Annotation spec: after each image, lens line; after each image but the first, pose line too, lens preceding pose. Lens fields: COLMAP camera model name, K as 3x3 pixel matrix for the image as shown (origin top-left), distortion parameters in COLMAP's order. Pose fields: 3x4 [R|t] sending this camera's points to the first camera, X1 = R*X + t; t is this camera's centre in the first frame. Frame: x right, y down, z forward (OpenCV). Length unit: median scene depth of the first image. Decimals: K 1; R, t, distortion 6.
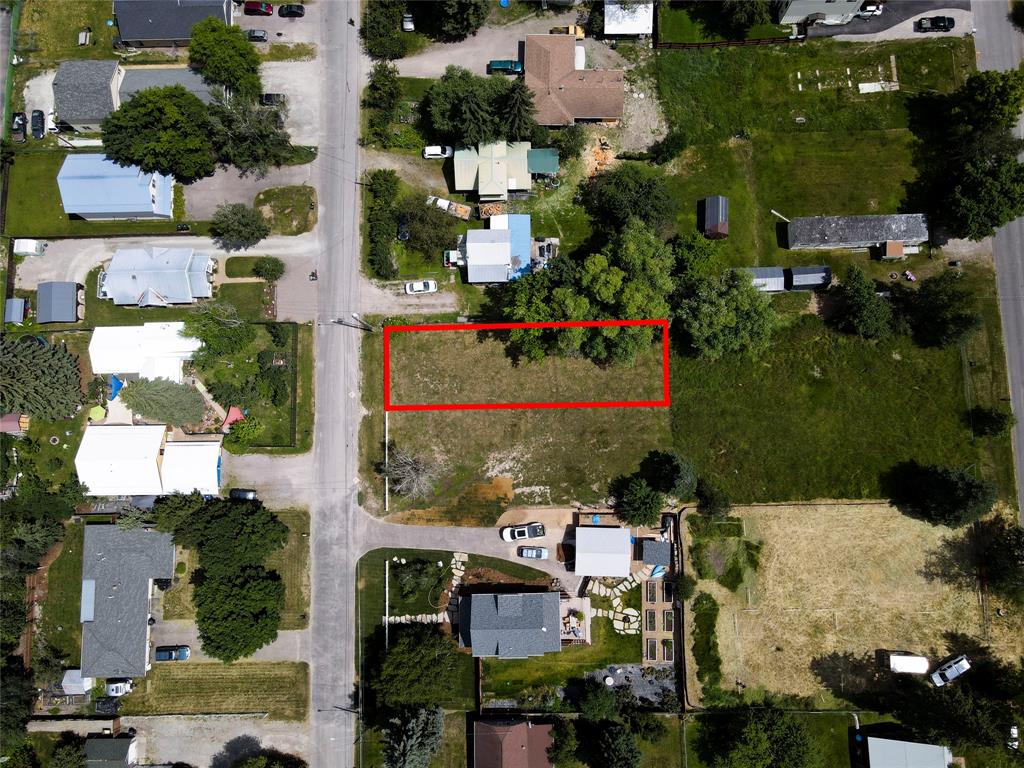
lens RADIAL K [[753.3, 0, 513.6], [0, 753.3, 381.7], [0, 0, 1]] dist [-0.003222, 0.035402]
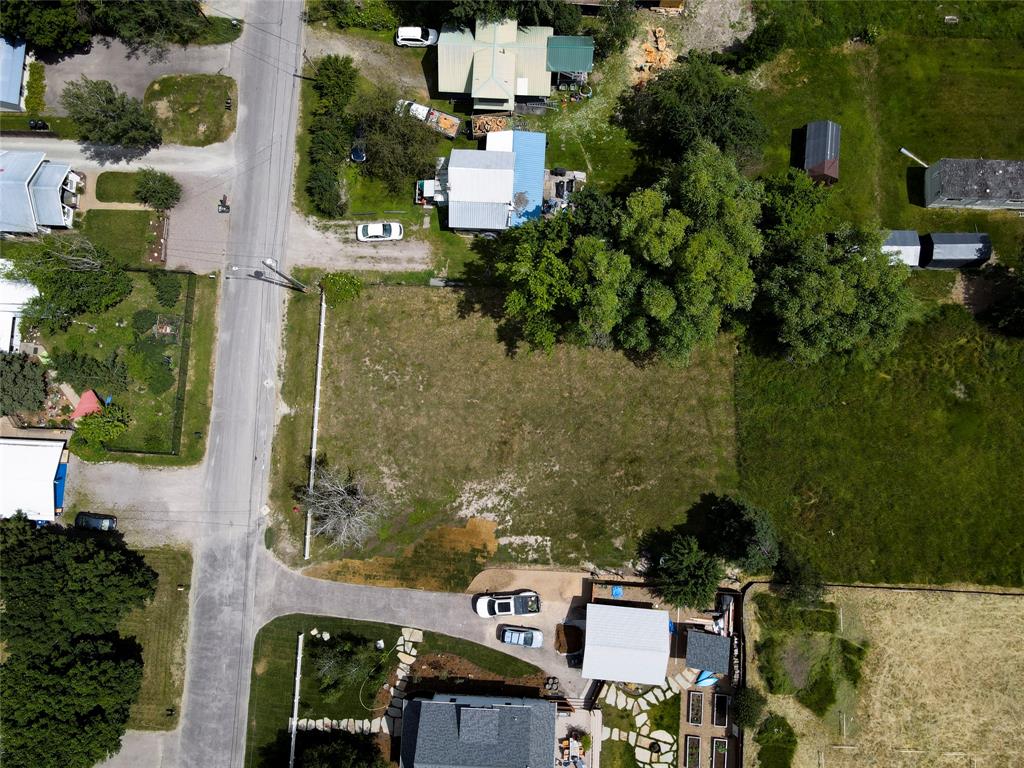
lens RADIAL K [[753.3, 0, 513.6], [0, 753.3, 381.7], [0, 0, 1]] dist [-0.003222, 0.035402]
pose [[0.998213, 0.059747, -0.001207, 0.007130], [-0.059739, 0.998198, 0.005598, -0.001141], [0.001540, -0.005516, 0.999984, 0.326039]]
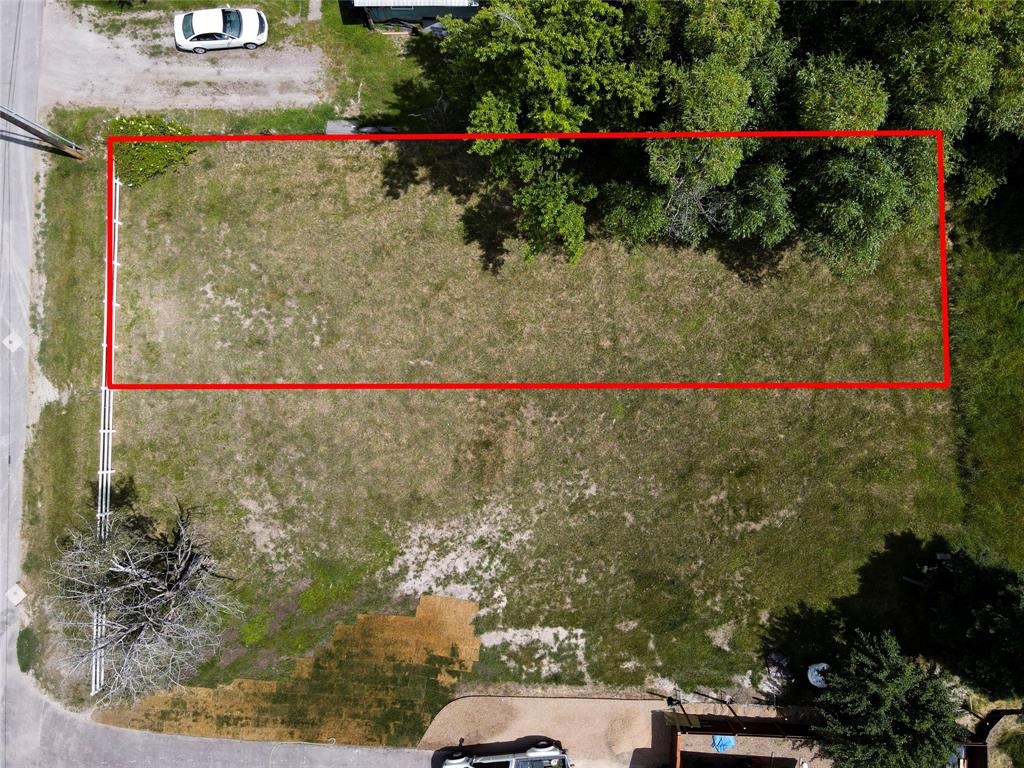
lens RADIAL K [[746.9, 0, 512.0], [0, 746.9, 384.0], [0, 0, 1]] dist [0.009711, 0.001667]
pose [[0.999711, 0.024057, -0.000212, 0.012509], [-0.023979, 0.997102, 0.072199, 0.006331], [0.001949, -0.072173, 0.997390, 0.668923]]
